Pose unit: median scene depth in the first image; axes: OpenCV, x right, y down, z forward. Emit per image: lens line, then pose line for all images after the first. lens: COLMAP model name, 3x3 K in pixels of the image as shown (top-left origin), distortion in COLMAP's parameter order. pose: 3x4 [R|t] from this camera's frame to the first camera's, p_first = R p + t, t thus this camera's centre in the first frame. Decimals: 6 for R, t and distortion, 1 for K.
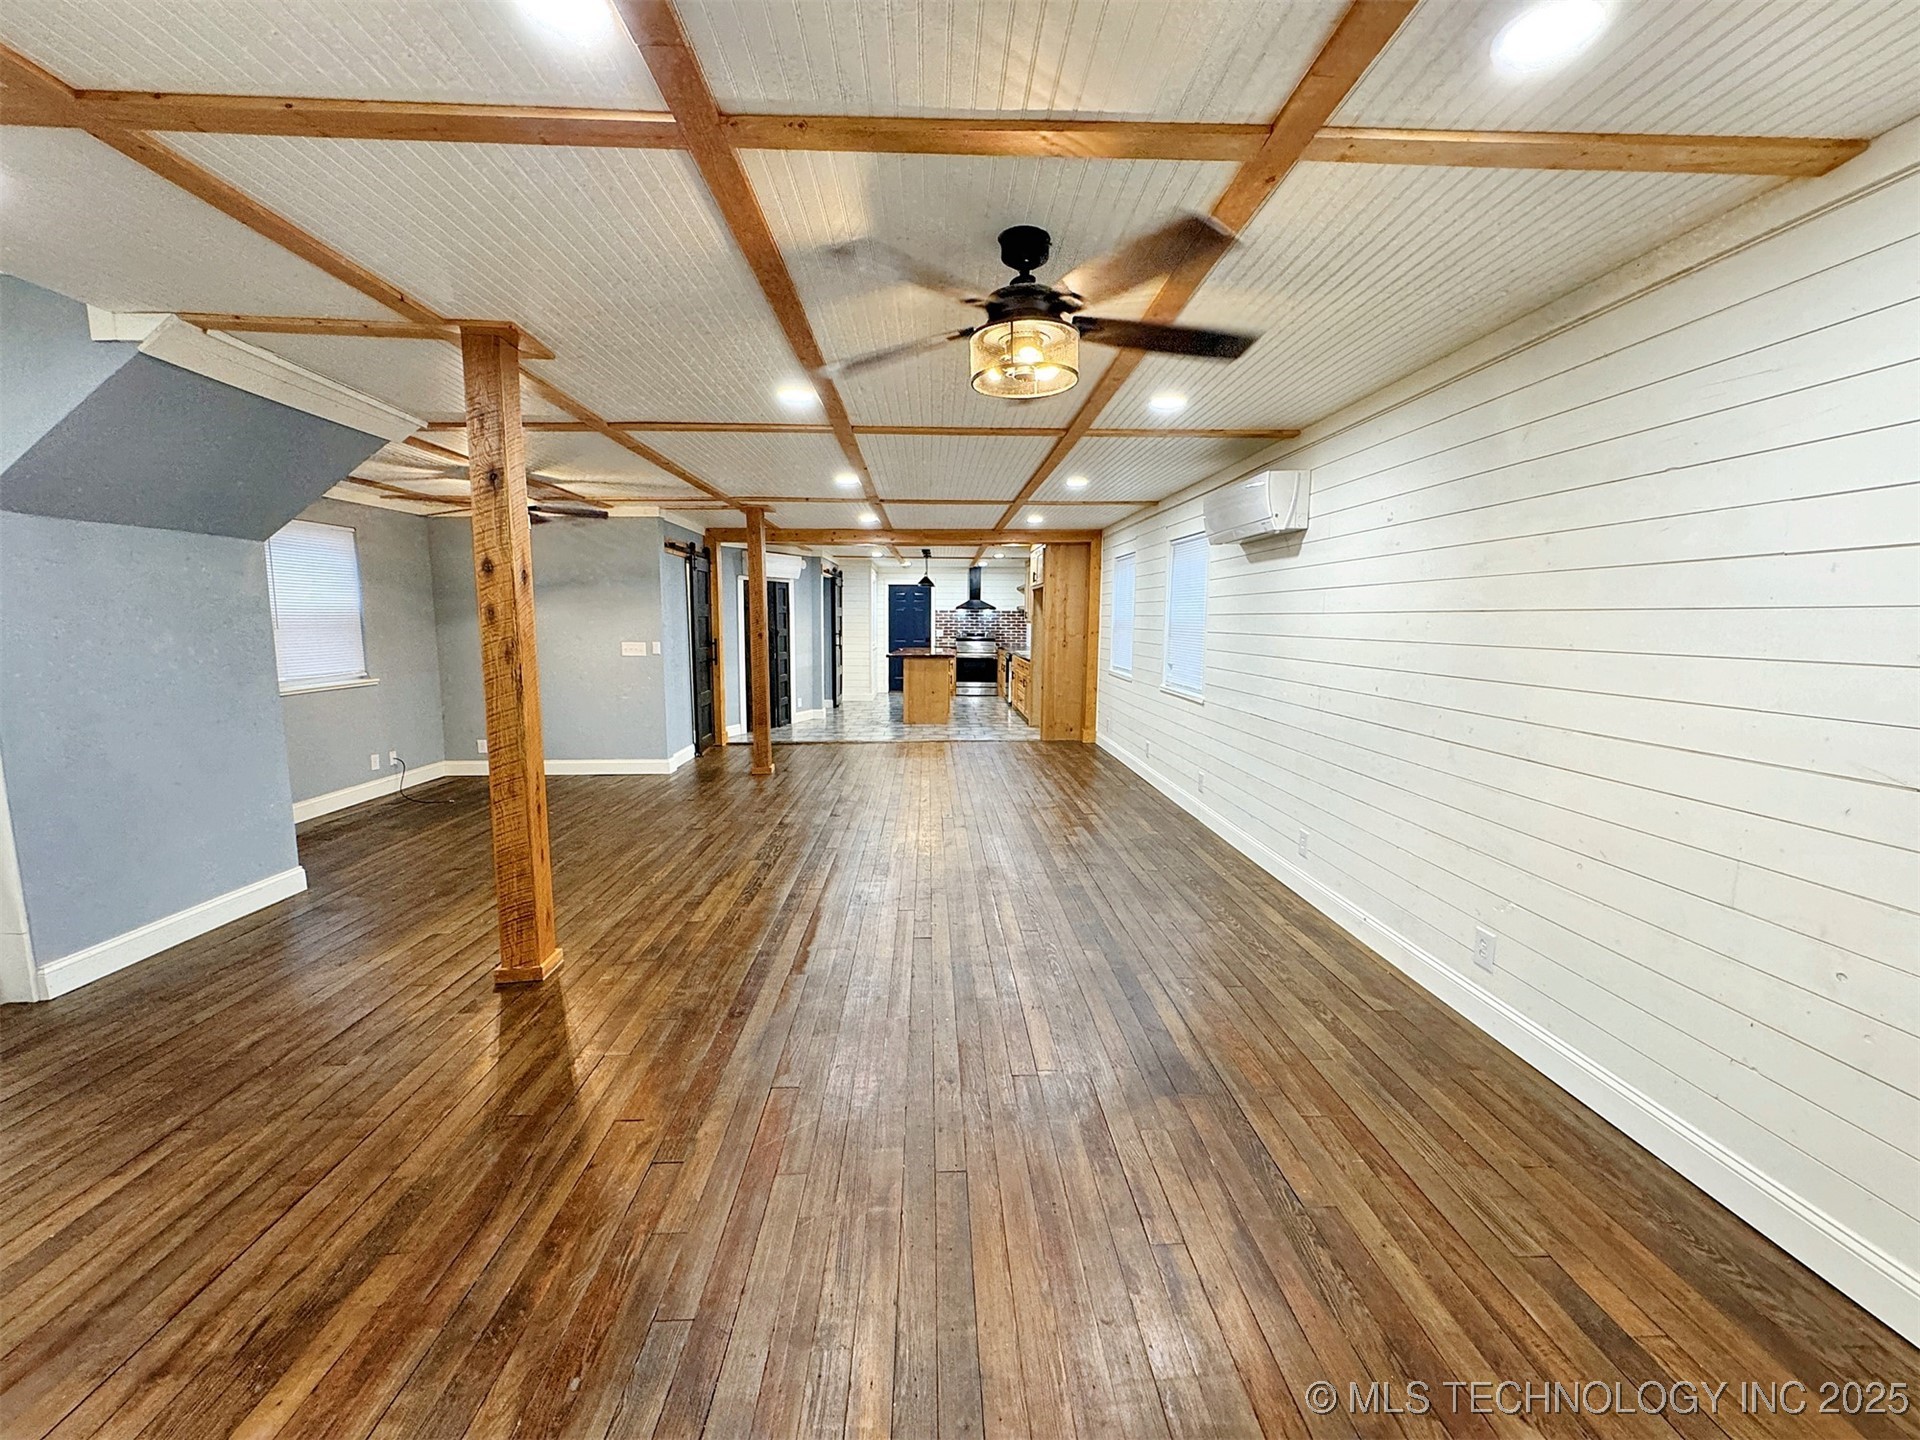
lens RADIAL K [[760.5, 0, 960.5], [0, 760.5, 717.5], [0, 0, 1]] dist [0.000222, -0.000156]
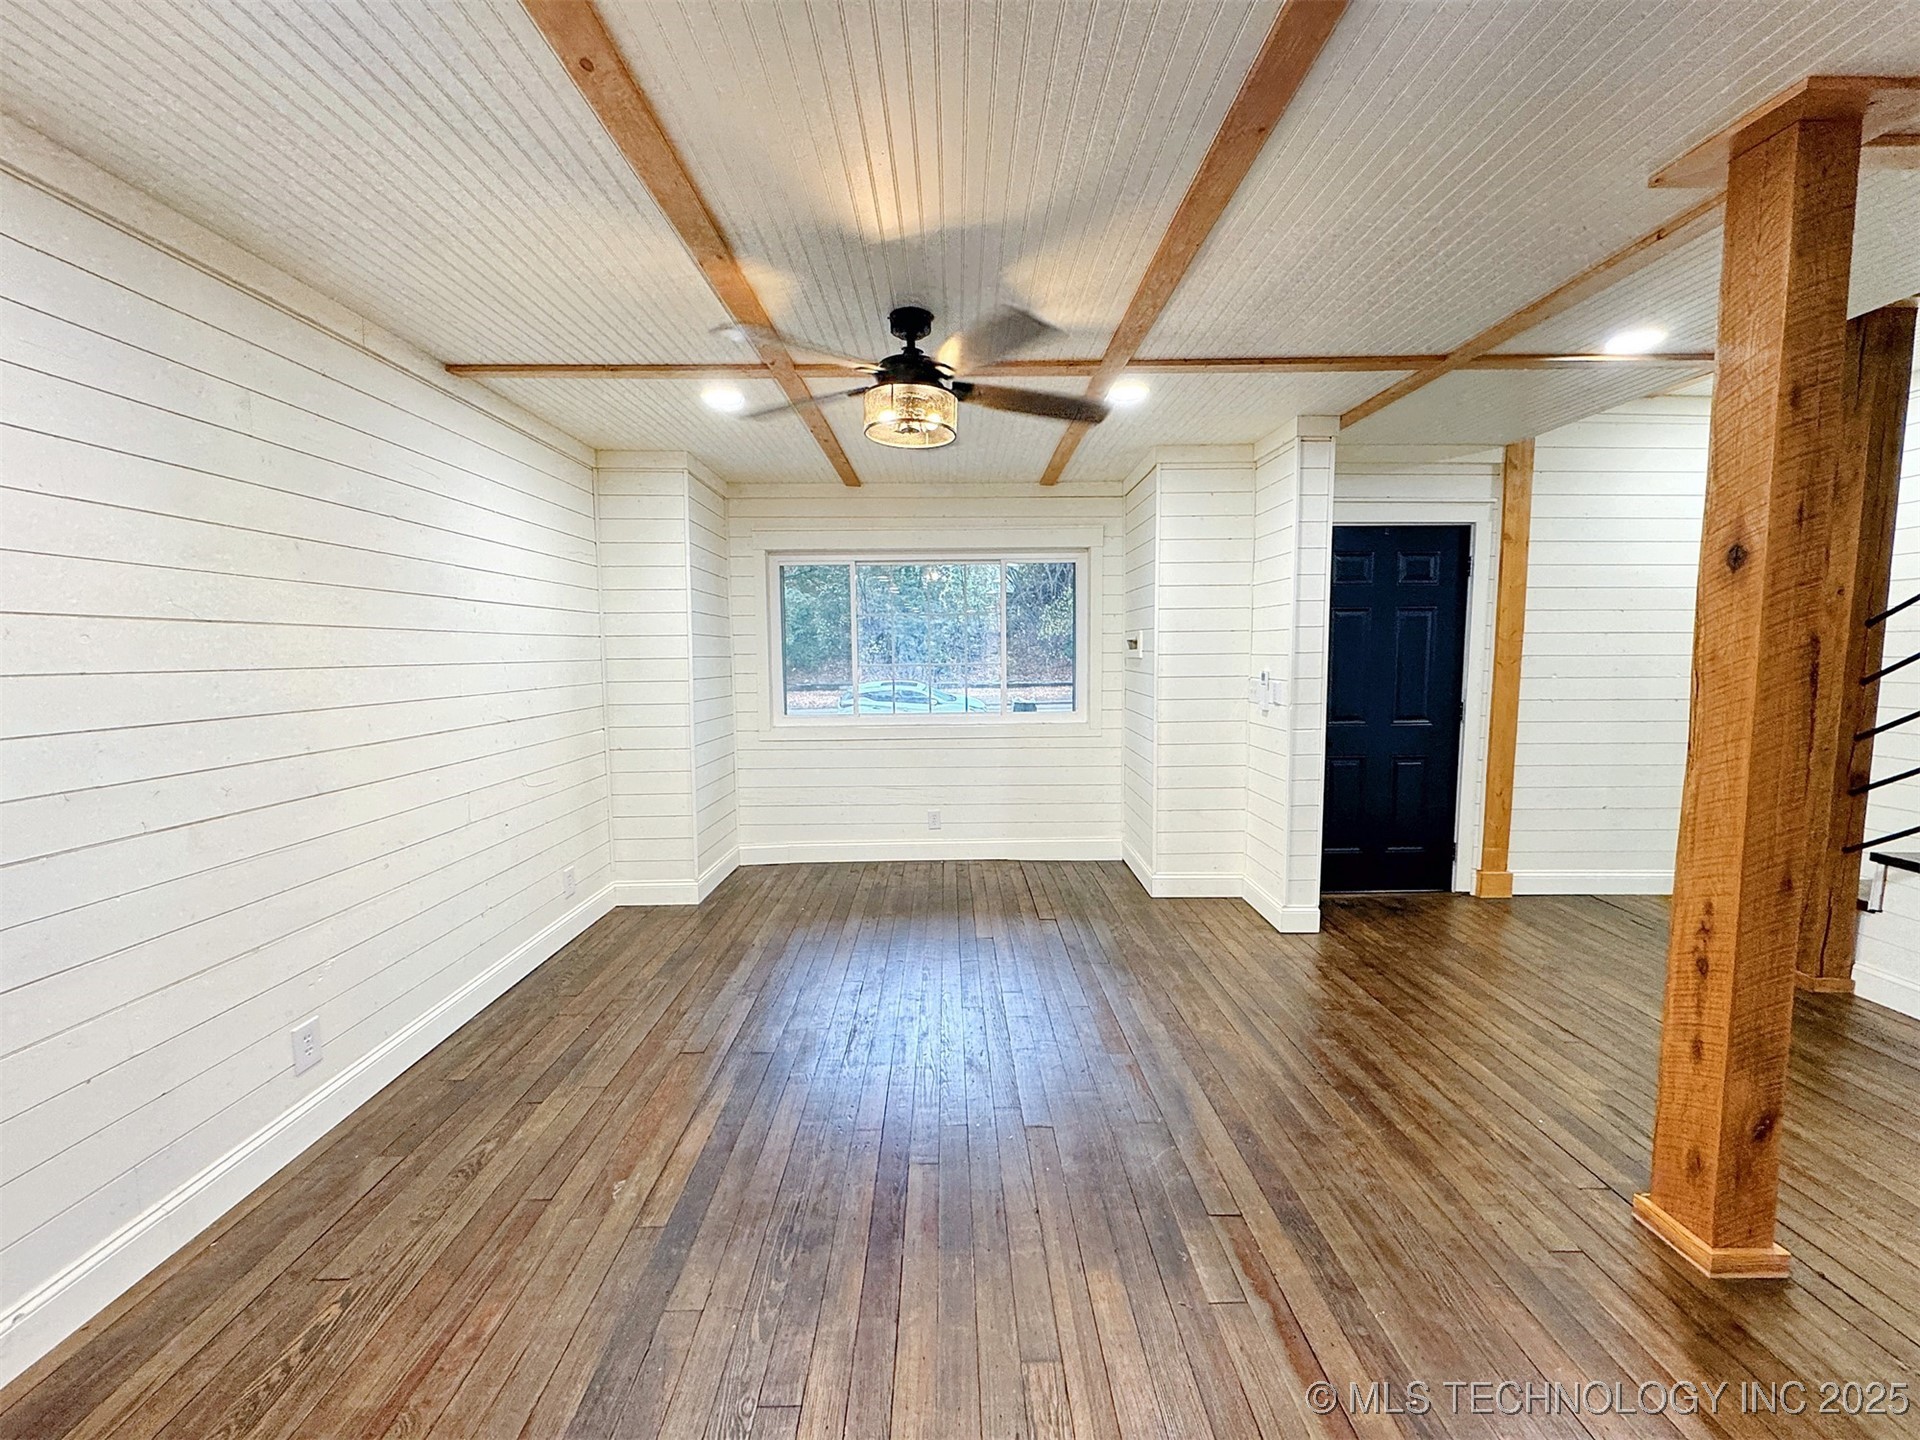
lens RADIAL K [[760.5, 0, 962.2], [0, 760.5, 716.9], [0, 0, 1]] dist [0.000222, -0.000156]
pose [[-0.999769, -0.003214, 0.021249, -0.010697], [0.001392, 0.976994, 0.213264, -0.134039], [-0.021445, 0.213245, -0.976763, 1.119545]]
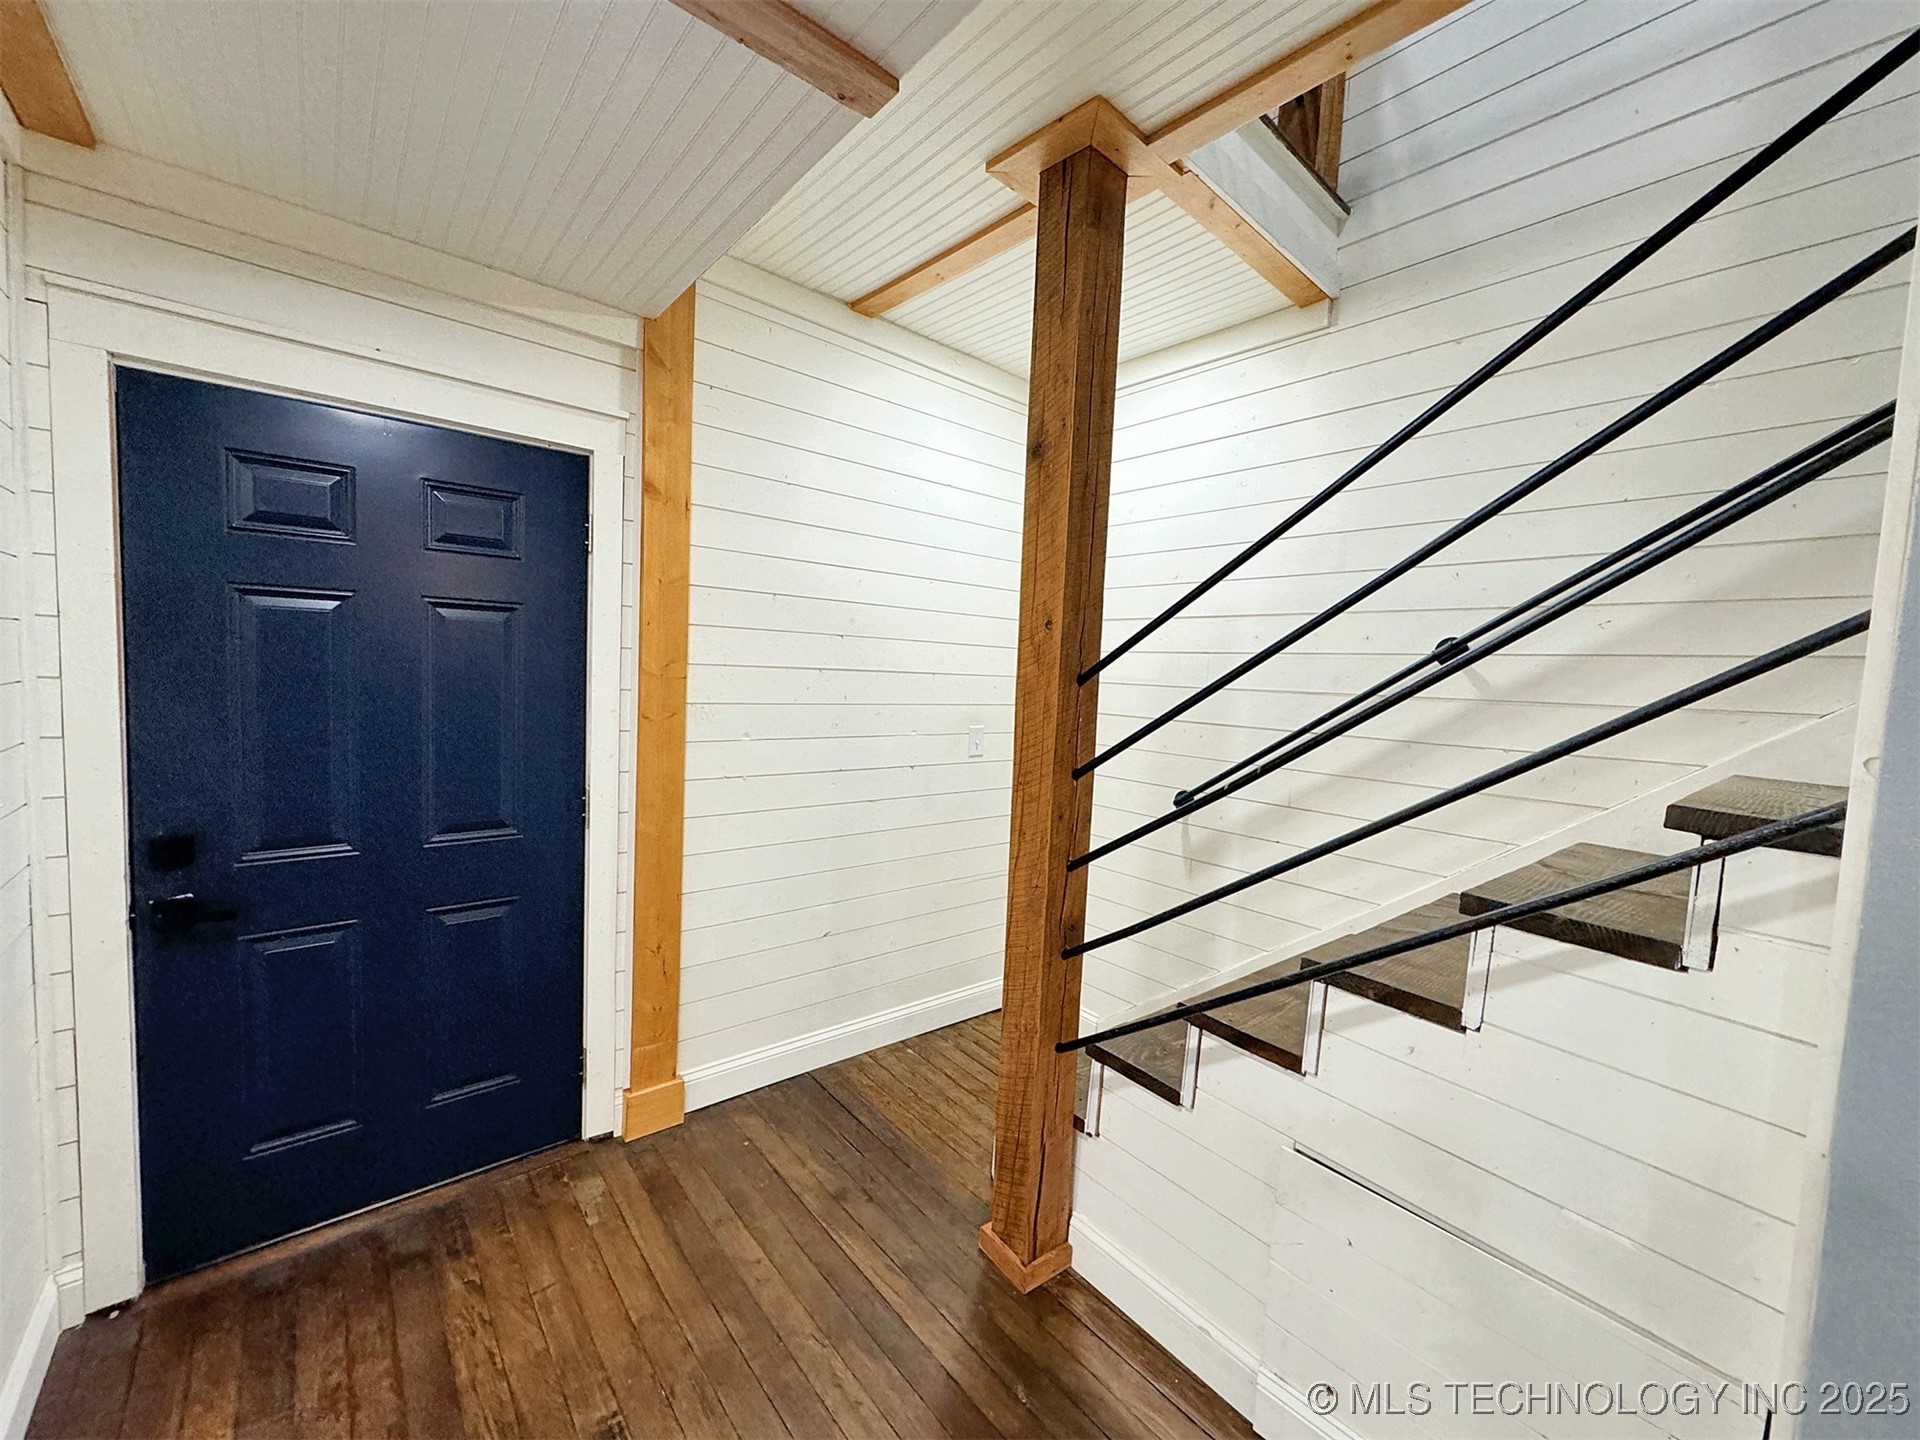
lens RADIAL K [[760.5, 0, 954.9], [0, 760.5, 718.3], [0, 0, 1]] dist [0.000222, -0.000156]
pose [[-0.784887, -0.002903, -0.619632, -0.529511], [-0.126870, 0.979557, 0.156116, -0.102459], [0.606511, 0.201146, -0.769210, 0.672928]]
